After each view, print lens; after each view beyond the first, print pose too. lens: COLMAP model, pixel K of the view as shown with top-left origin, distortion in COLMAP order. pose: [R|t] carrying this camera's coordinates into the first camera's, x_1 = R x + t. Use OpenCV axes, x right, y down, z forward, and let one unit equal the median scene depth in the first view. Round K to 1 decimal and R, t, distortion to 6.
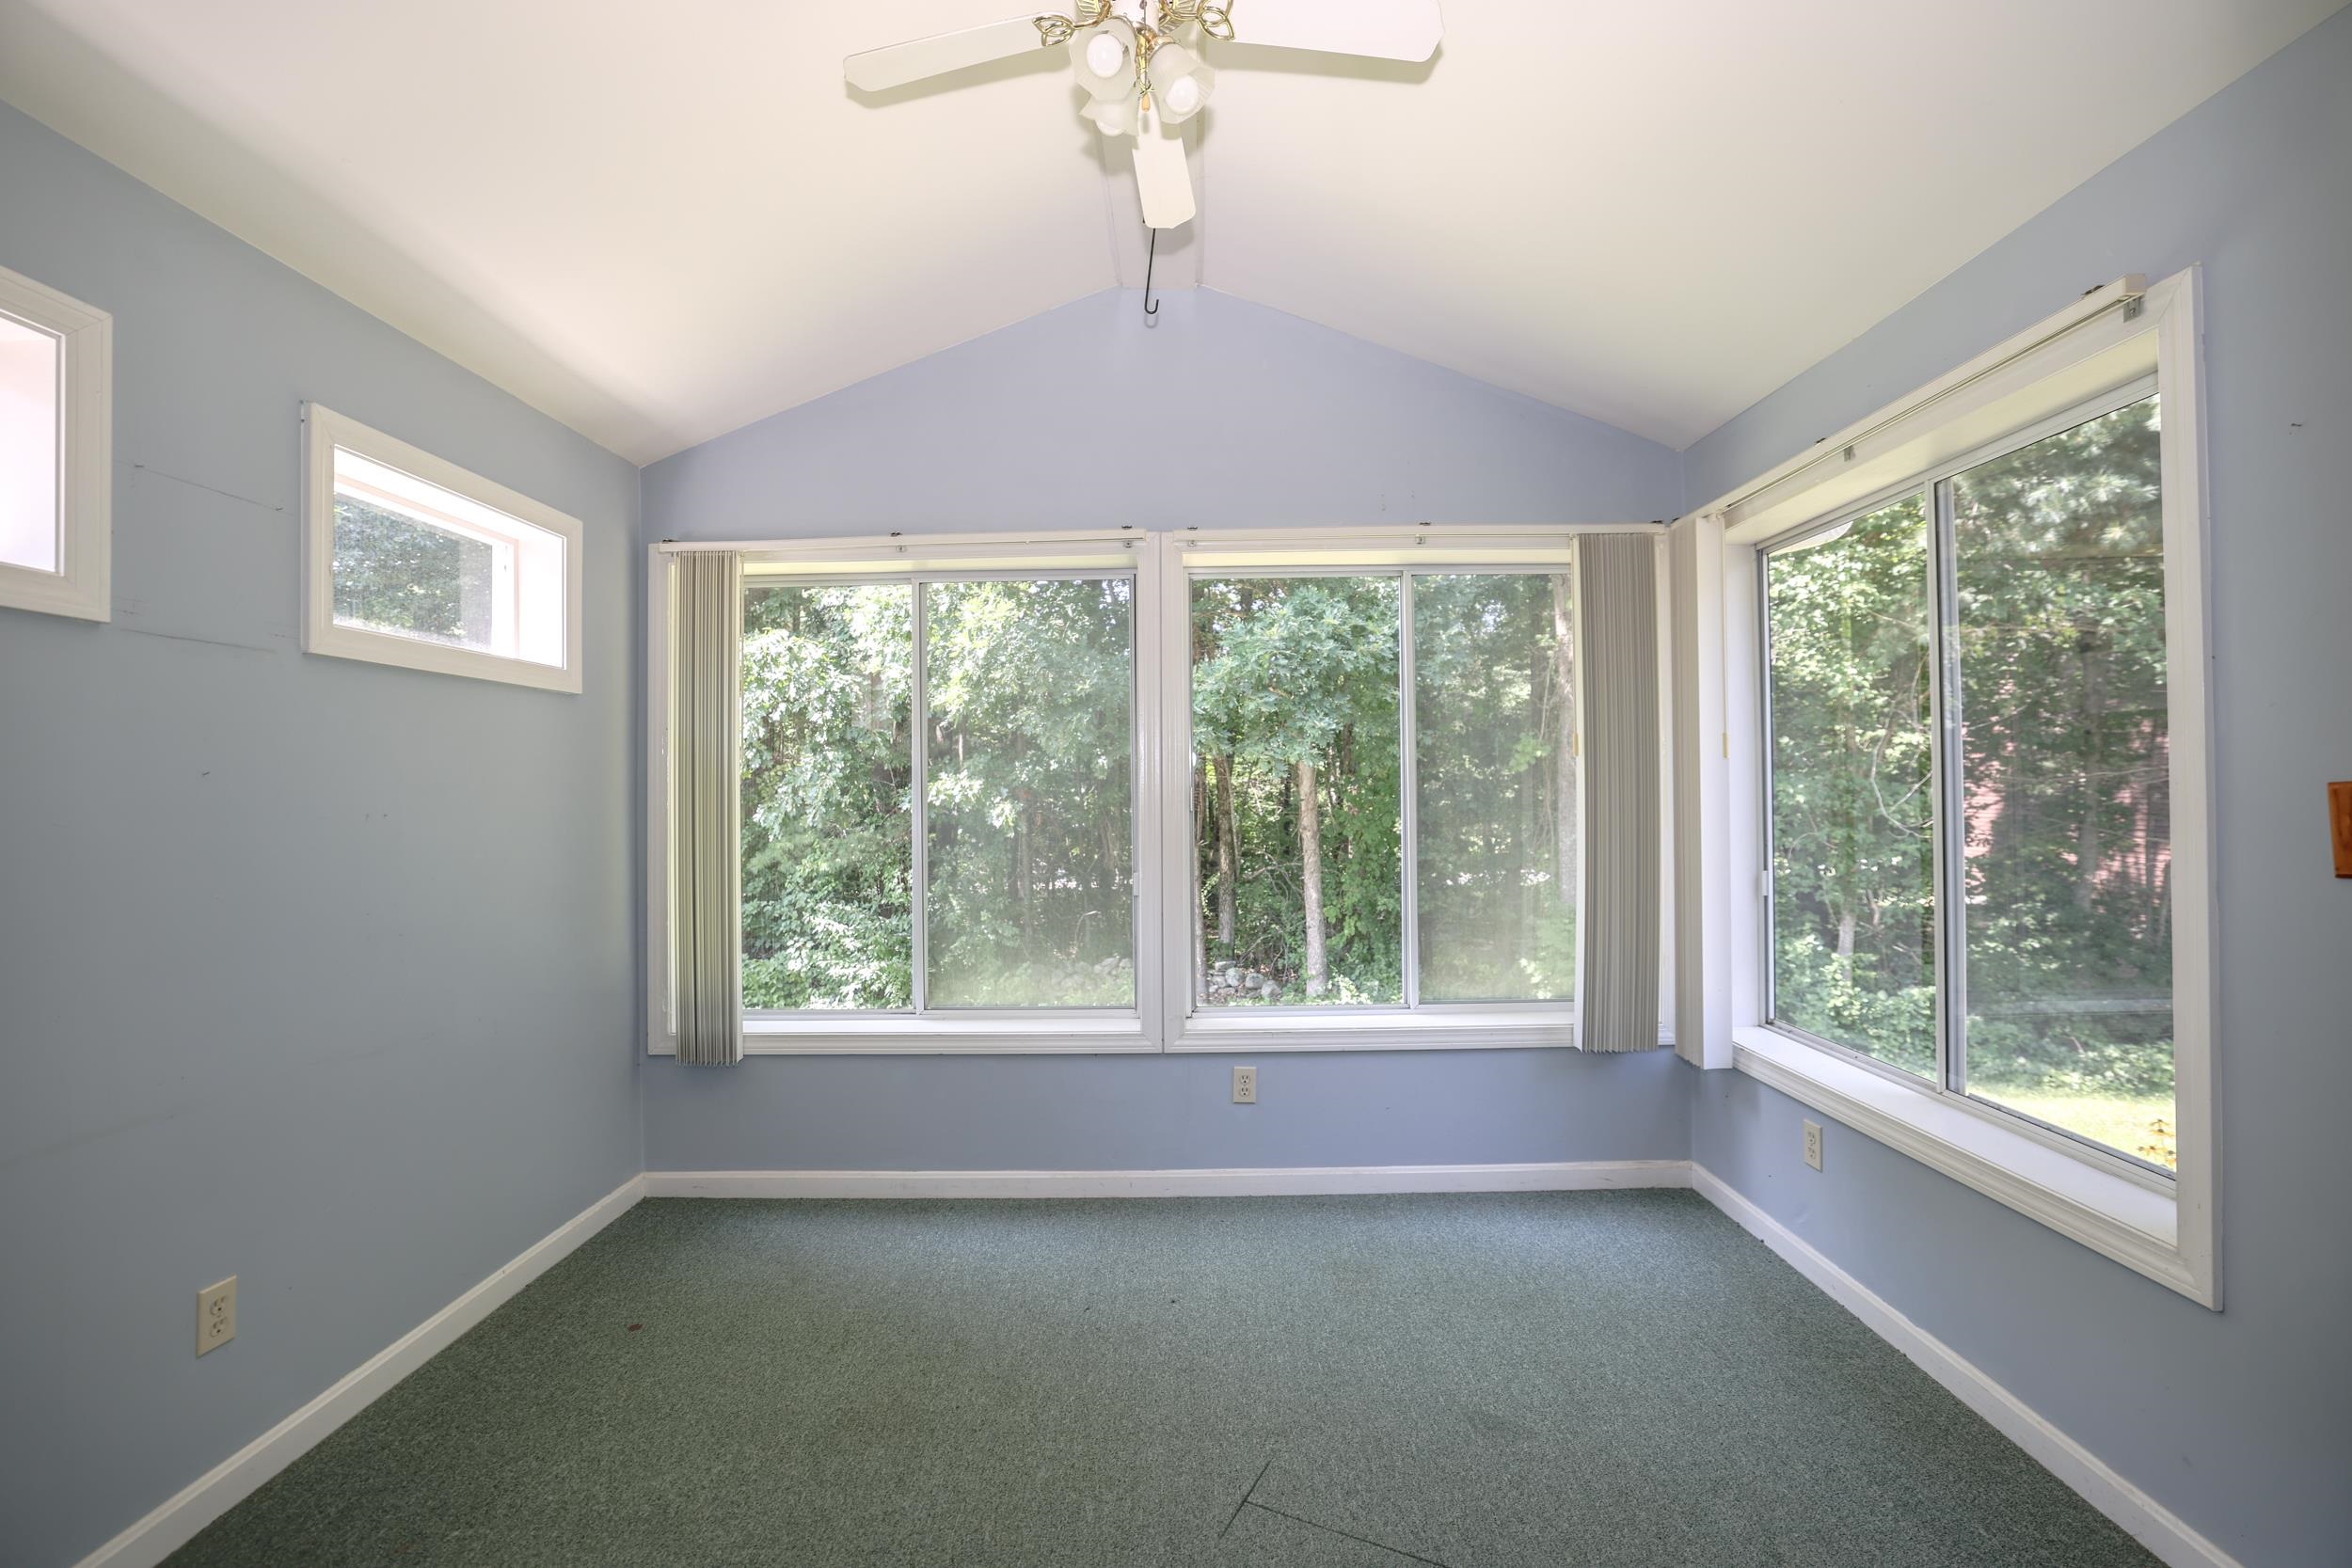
lens RADIAL K [[1011.9, 0, 1173.4], [0, 1011.9, 783.6], [0, 0, 1]] dist [-0.048953, 0.016264]
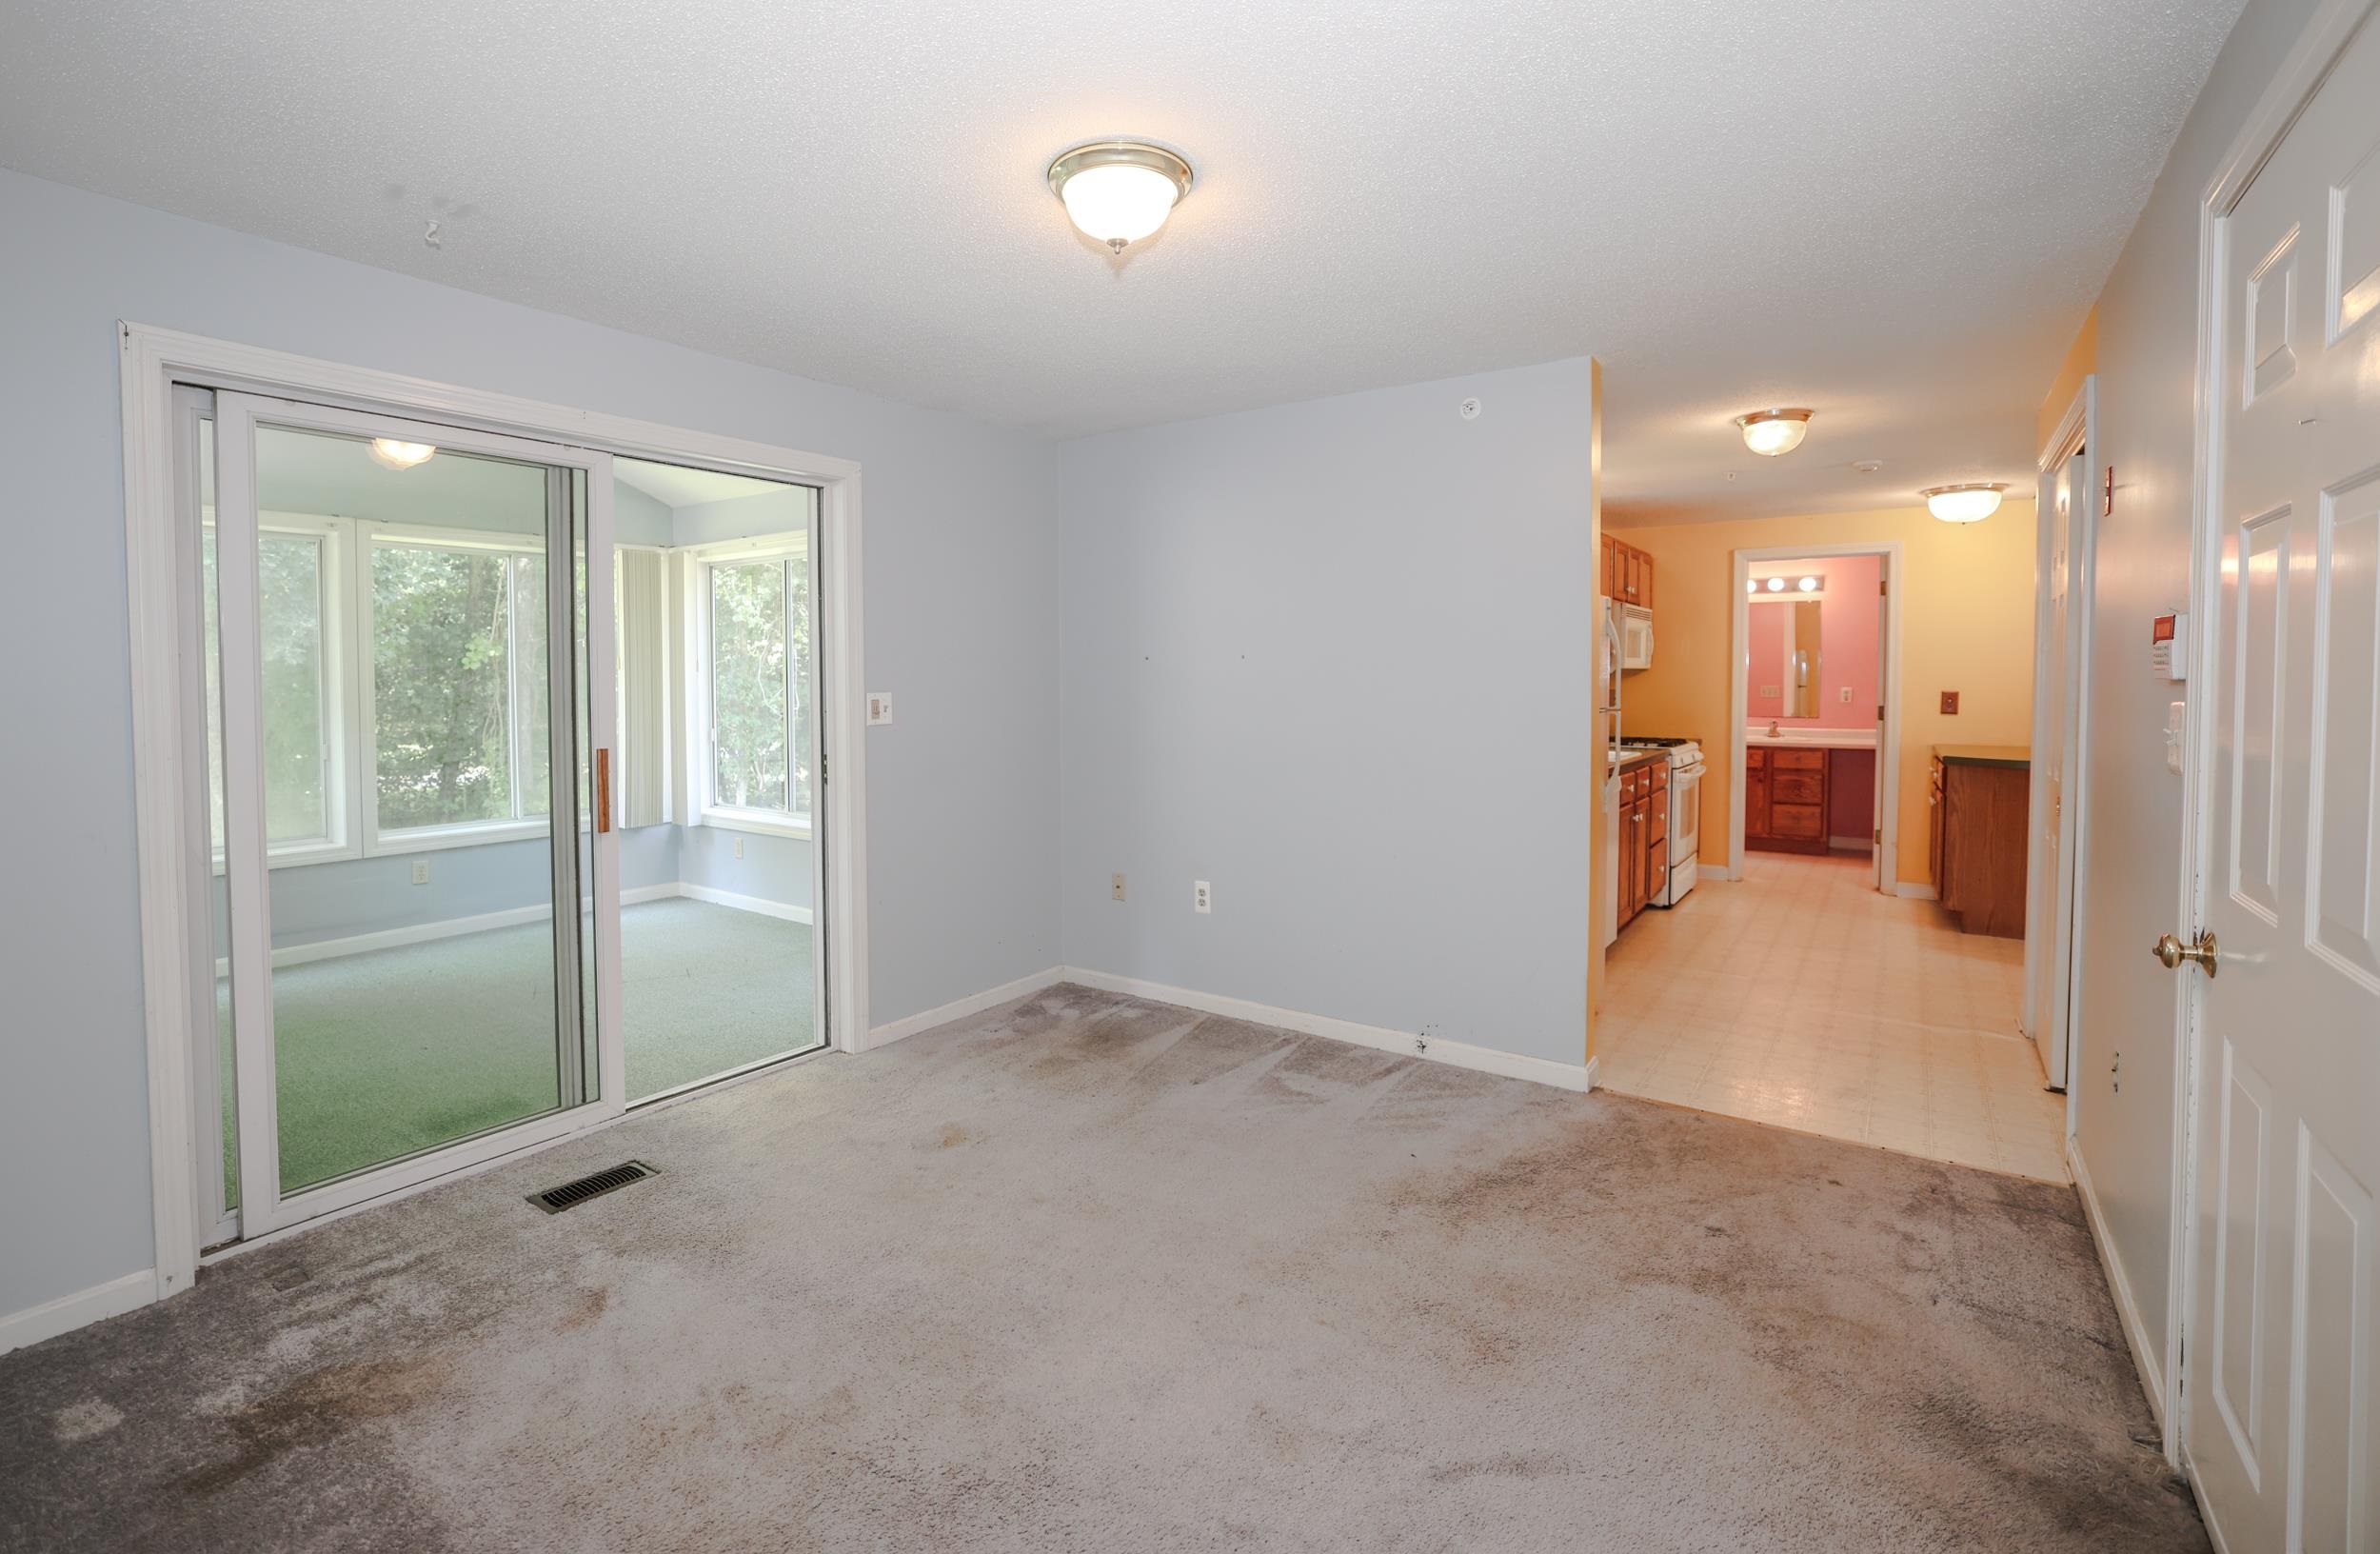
lens RADIAL K [[1050.4, 0, 1070.8], [0, 1050.4, 714.1], [0, 0, 1]] dist [-0.002738, -0.000332]
pose [[0.619081, -0.020497, 0.785060, -0.594156], [-0.005767, 0.999514, 0.030644, -0.009132], [-0.785306, -0.023499, 0.618661, -0.836723]]
